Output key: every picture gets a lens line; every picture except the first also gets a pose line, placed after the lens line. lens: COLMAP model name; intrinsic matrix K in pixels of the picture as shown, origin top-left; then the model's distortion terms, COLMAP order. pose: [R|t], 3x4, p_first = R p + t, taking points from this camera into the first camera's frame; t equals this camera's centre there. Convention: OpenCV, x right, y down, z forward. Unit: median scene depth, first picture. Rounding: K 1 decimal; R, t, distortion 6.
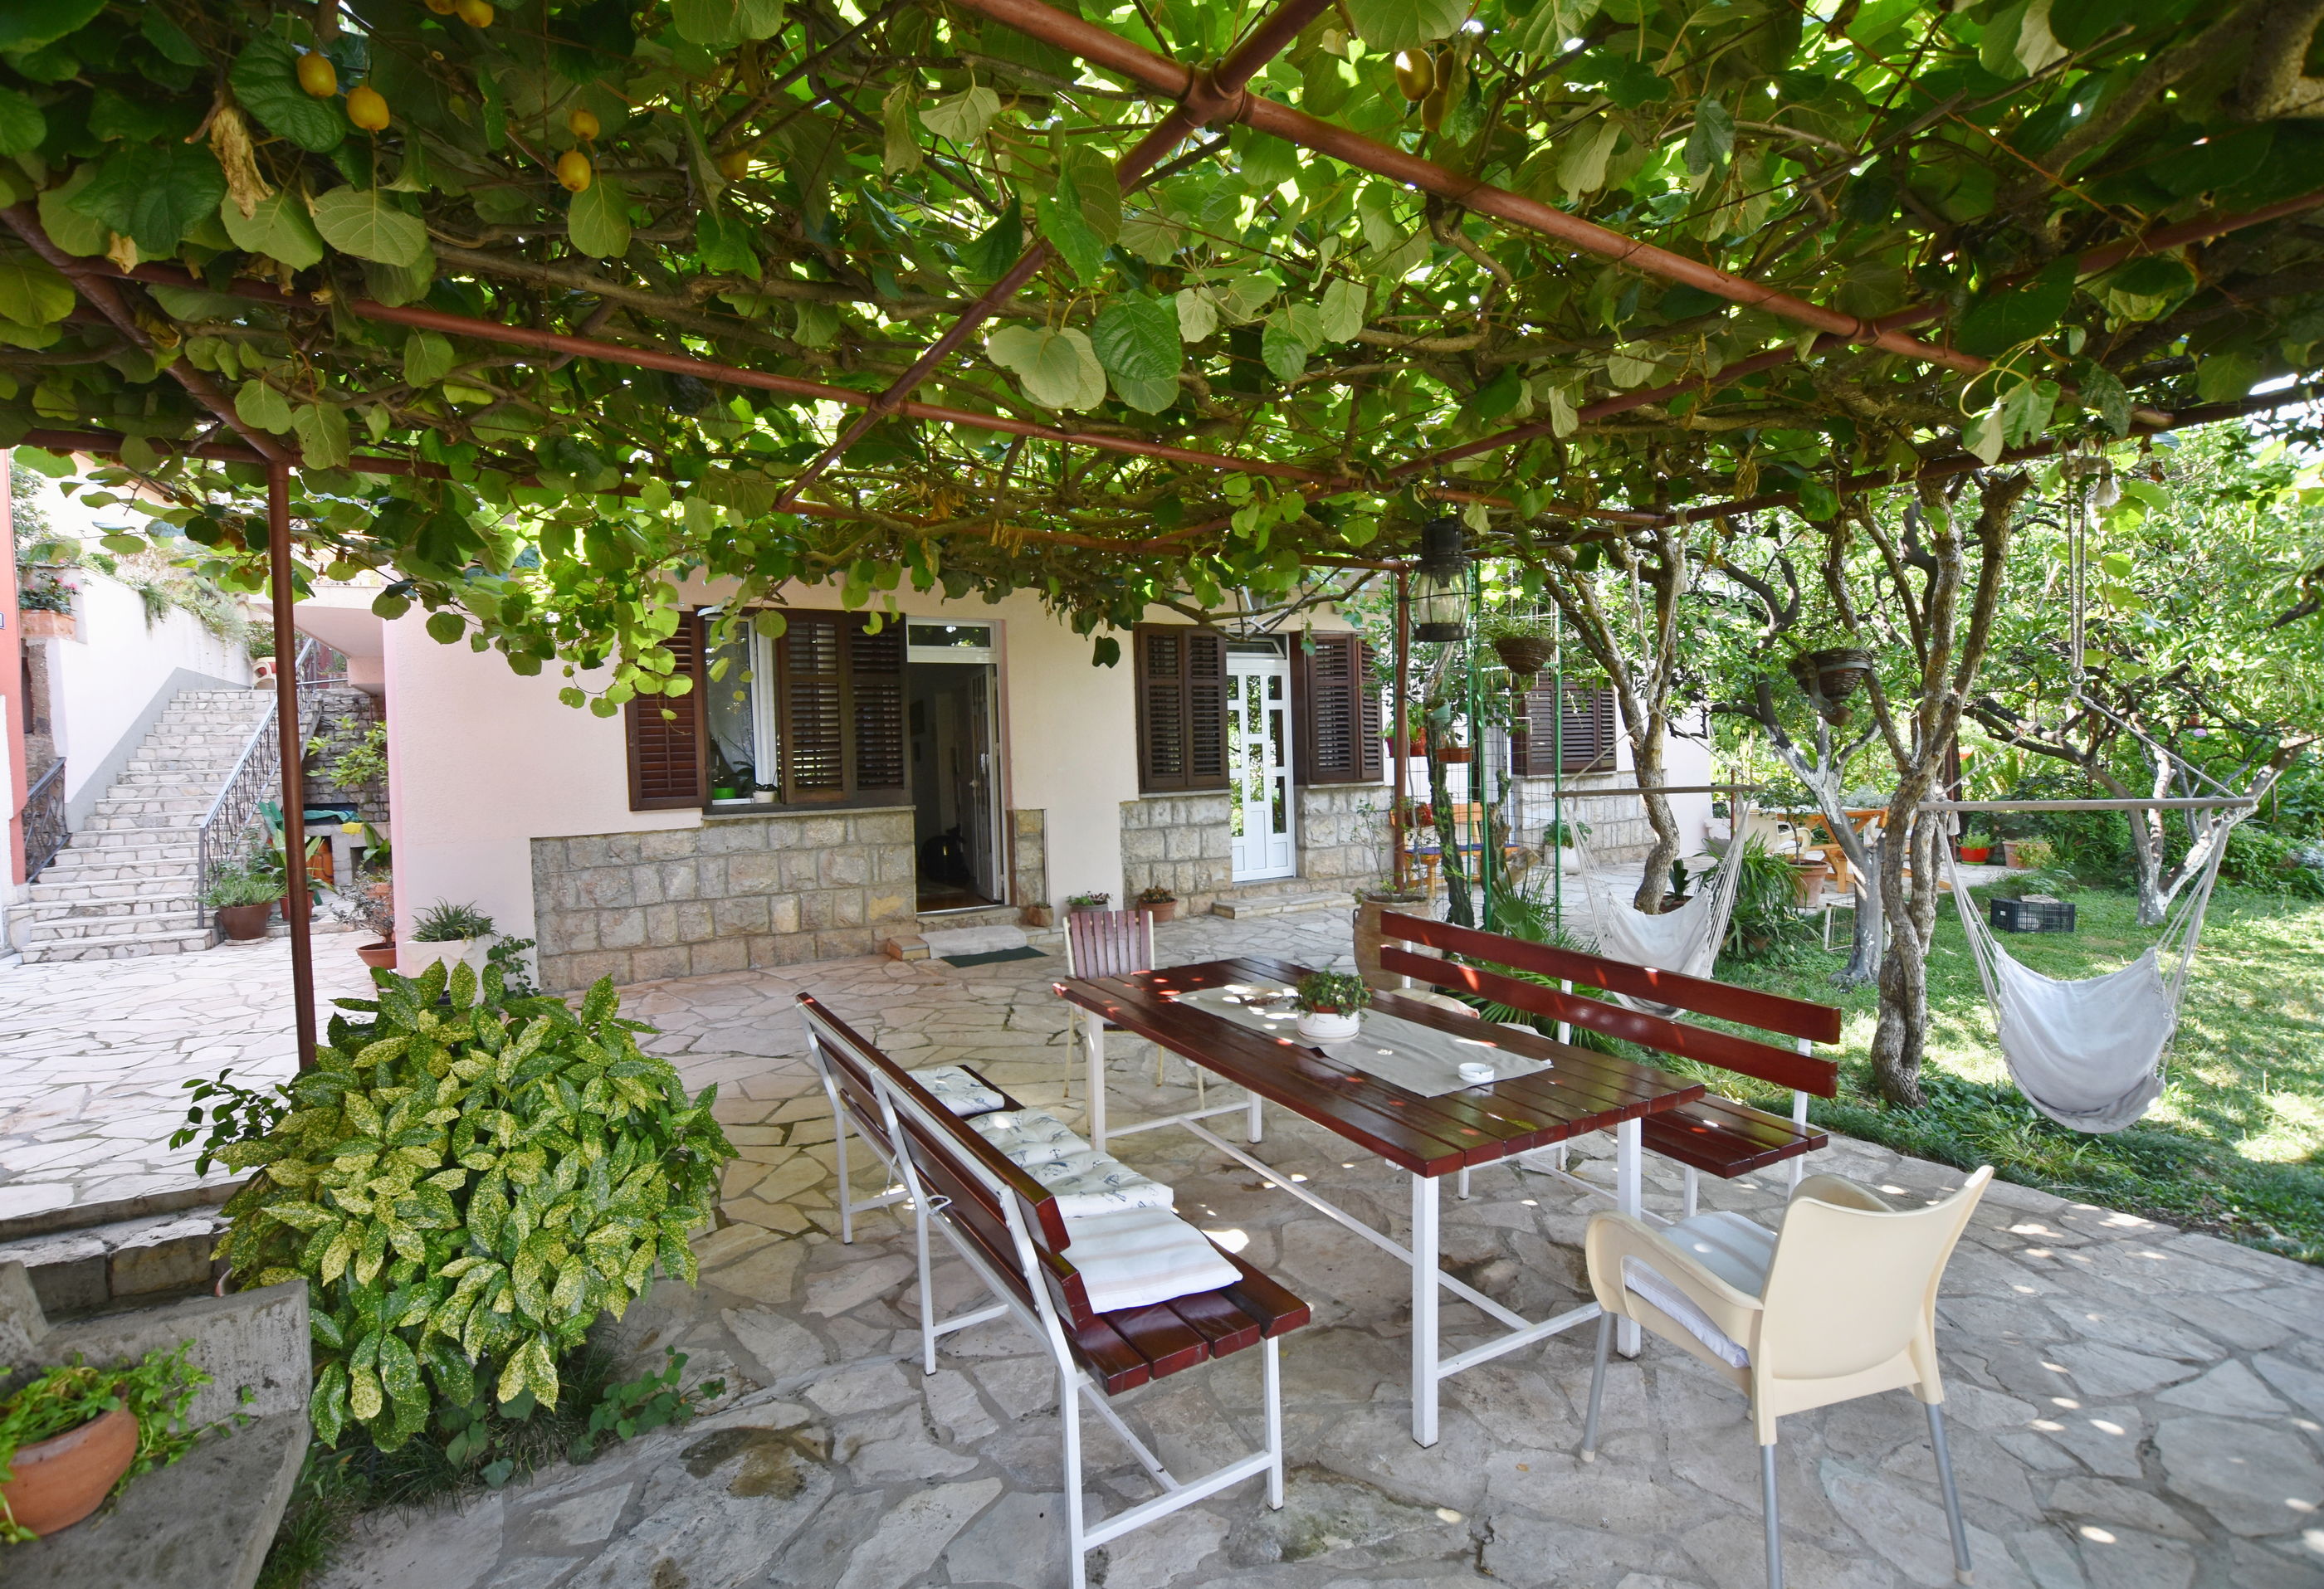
lens RADIAL K [[1069.2, 0, 1127.4], [0, 1069.2, 778.0], [0, 0, 1]] dist [-0.030874, 0.003912]
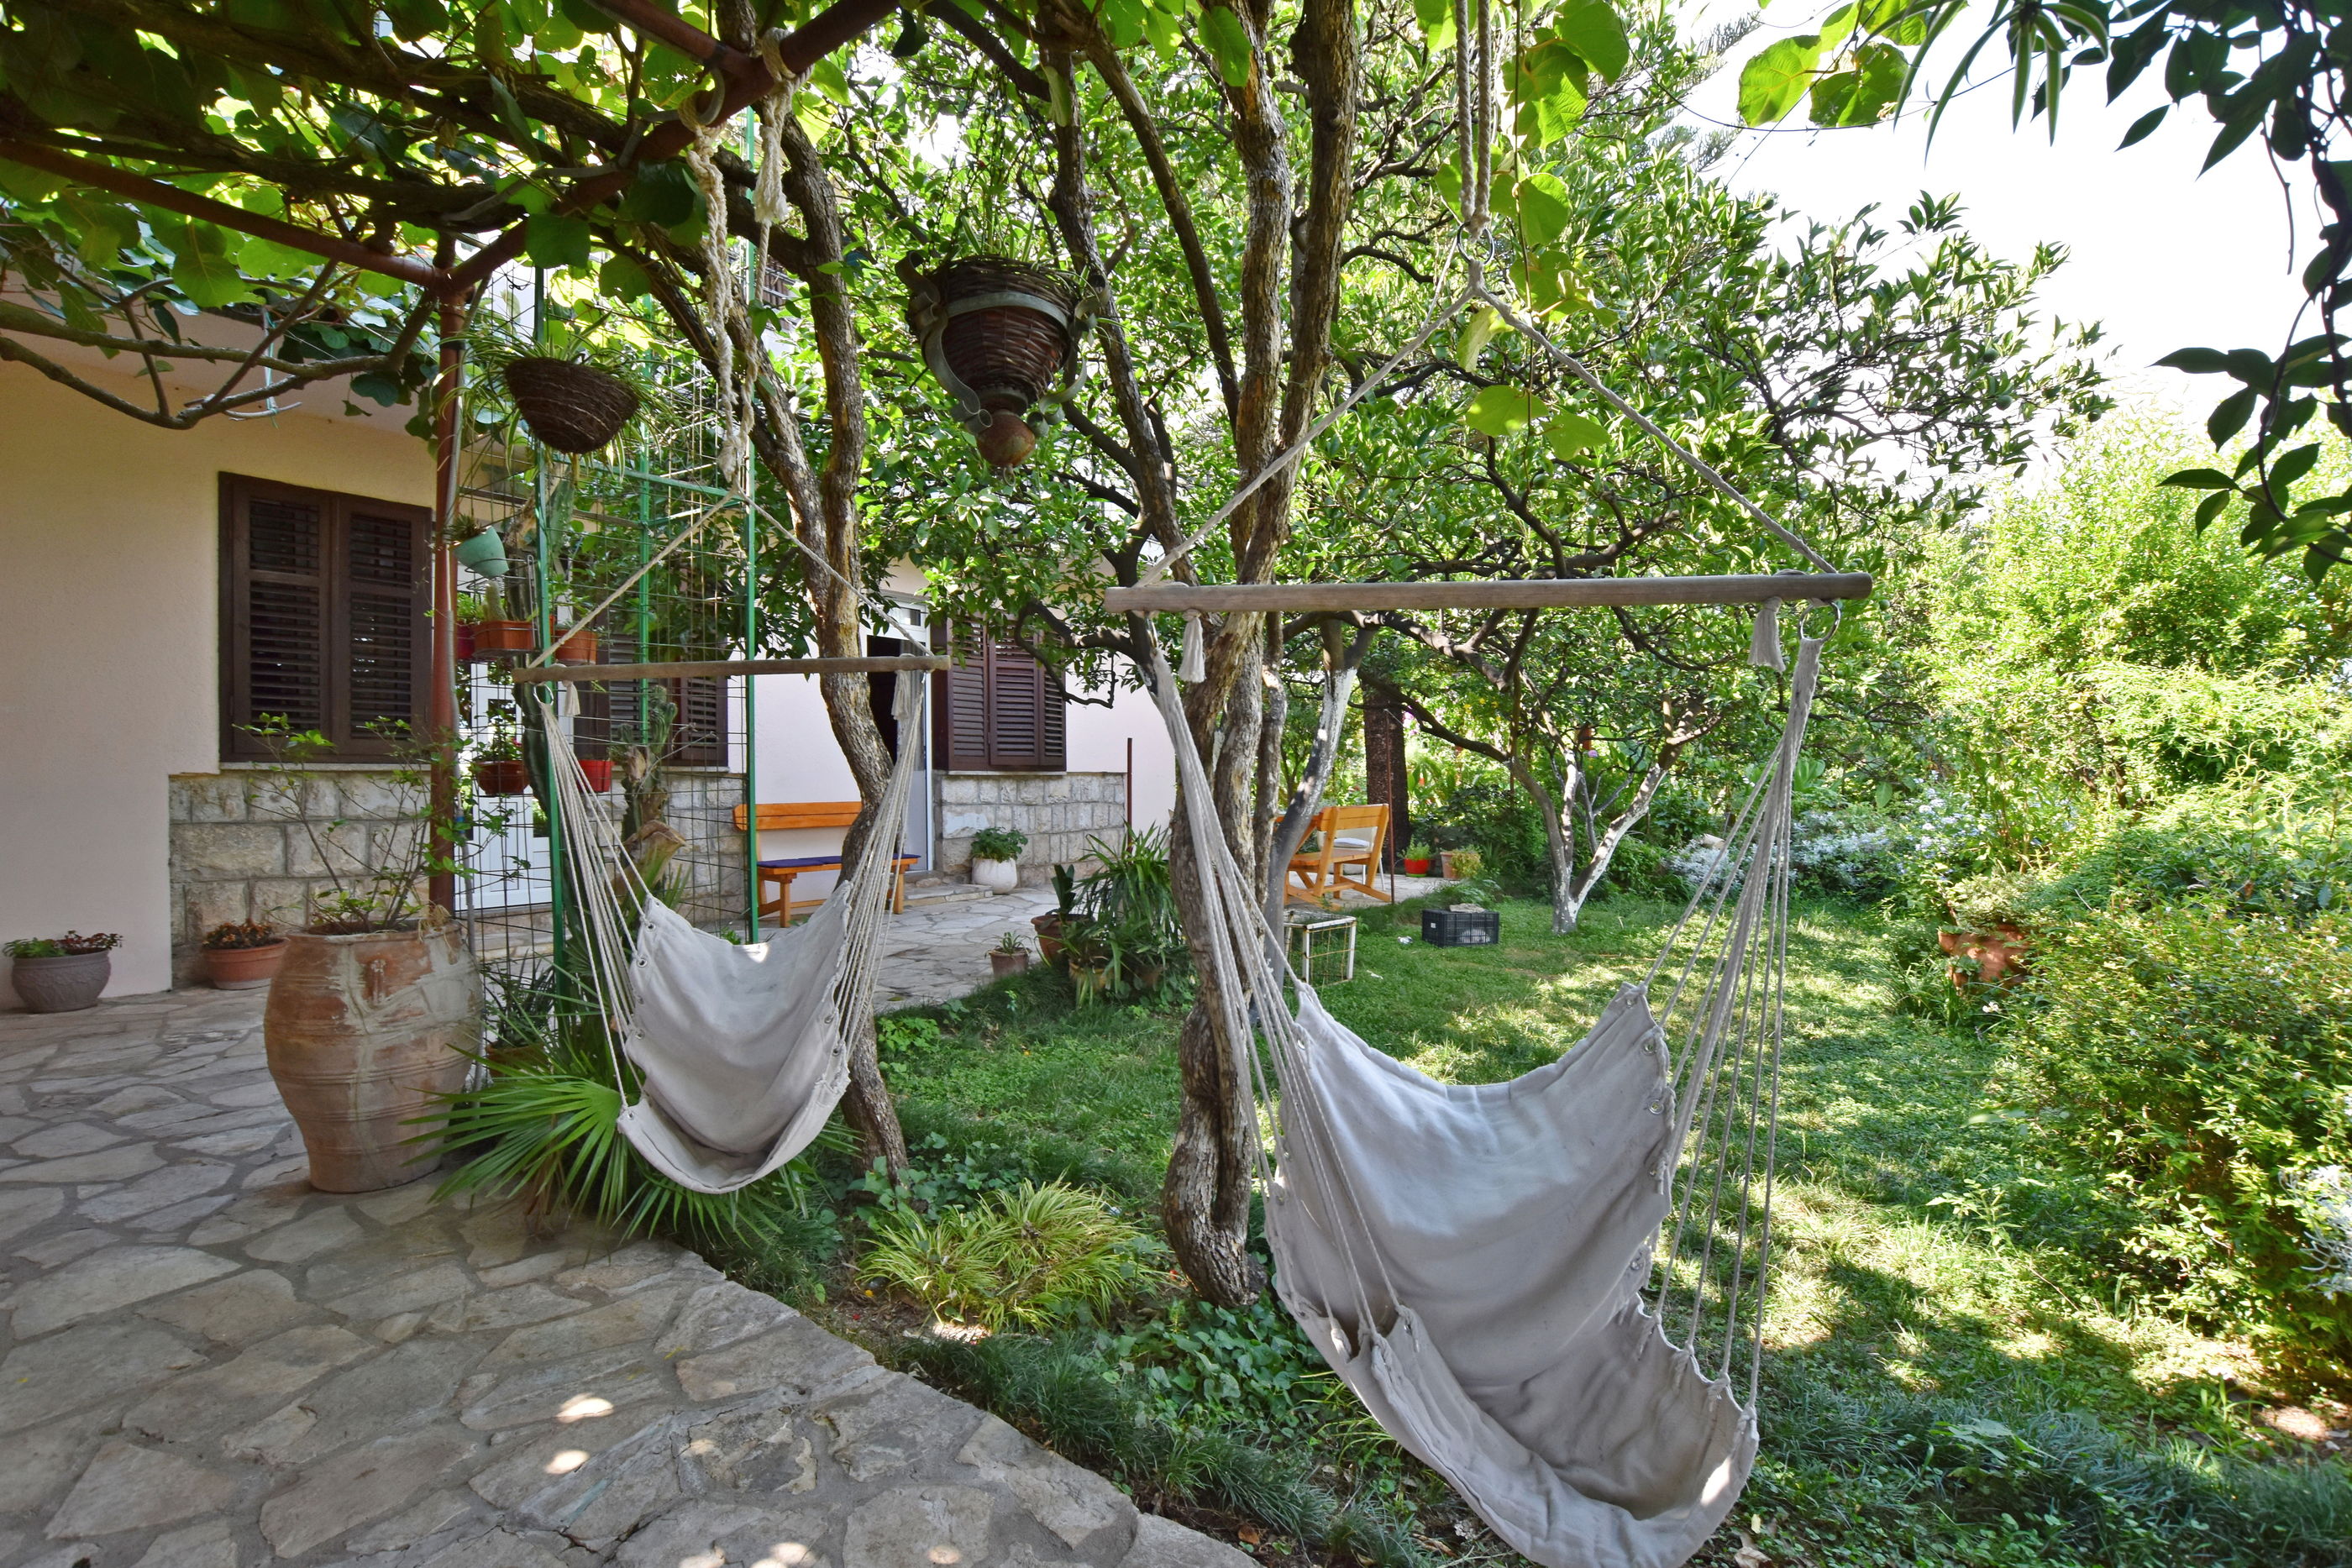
lens RADIAL K [[1068.5, 0, 1164.1], [0, 1068.5, 764.6], [0, 0, 1]] dist [-0.034337, 0.005636]
pose [[0.909072, 0.029389, 0.415602, 0.688921], [-0.010385, 0.998797, -0.047915, 0.107380], [-0.416510, 0.039242, 0.908284, 0.746900]]
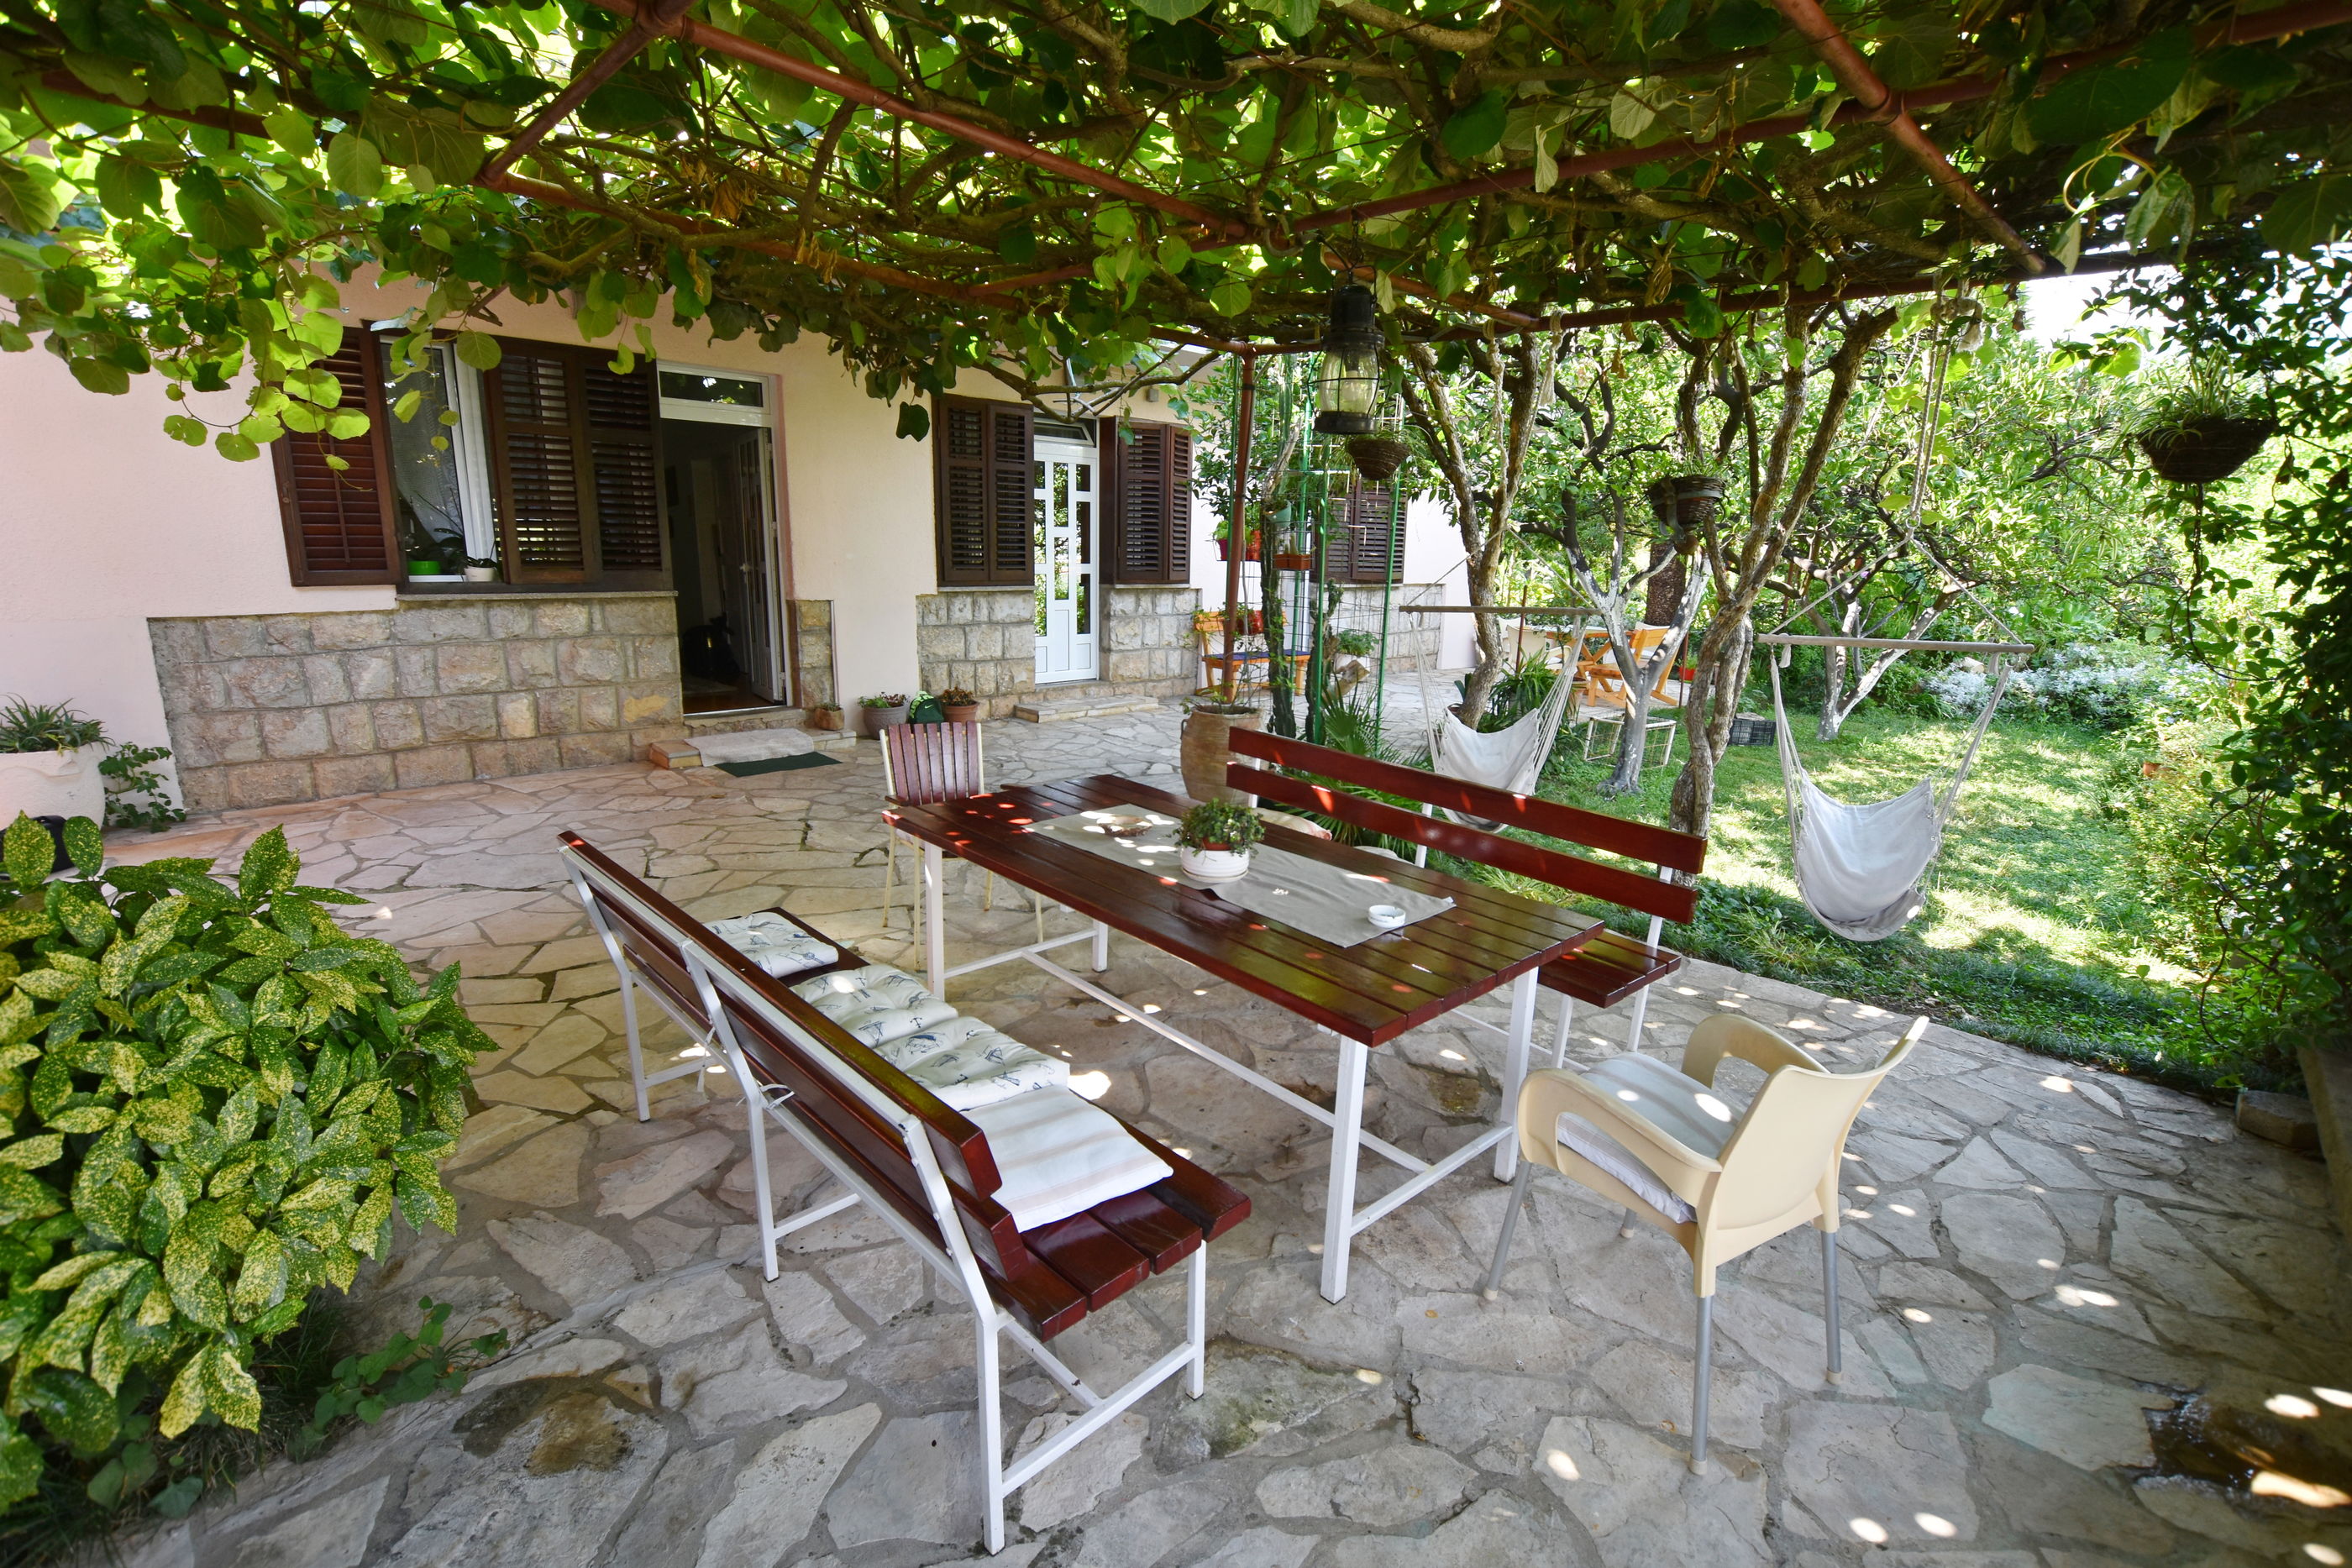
lens RADIAL K [[1068.5, 0, 1190.0], [0, 1068.5, 783.8], [0, 0, 1]] dist [-0.034337, 0.005636]
pose [[0.964904, -0.005193, 0.262552, -0.059033], [-0.045799, 0.981153, 0.187725, -0.002627], [-0.258579, -0.193161, 0.946481, 0.132416]]
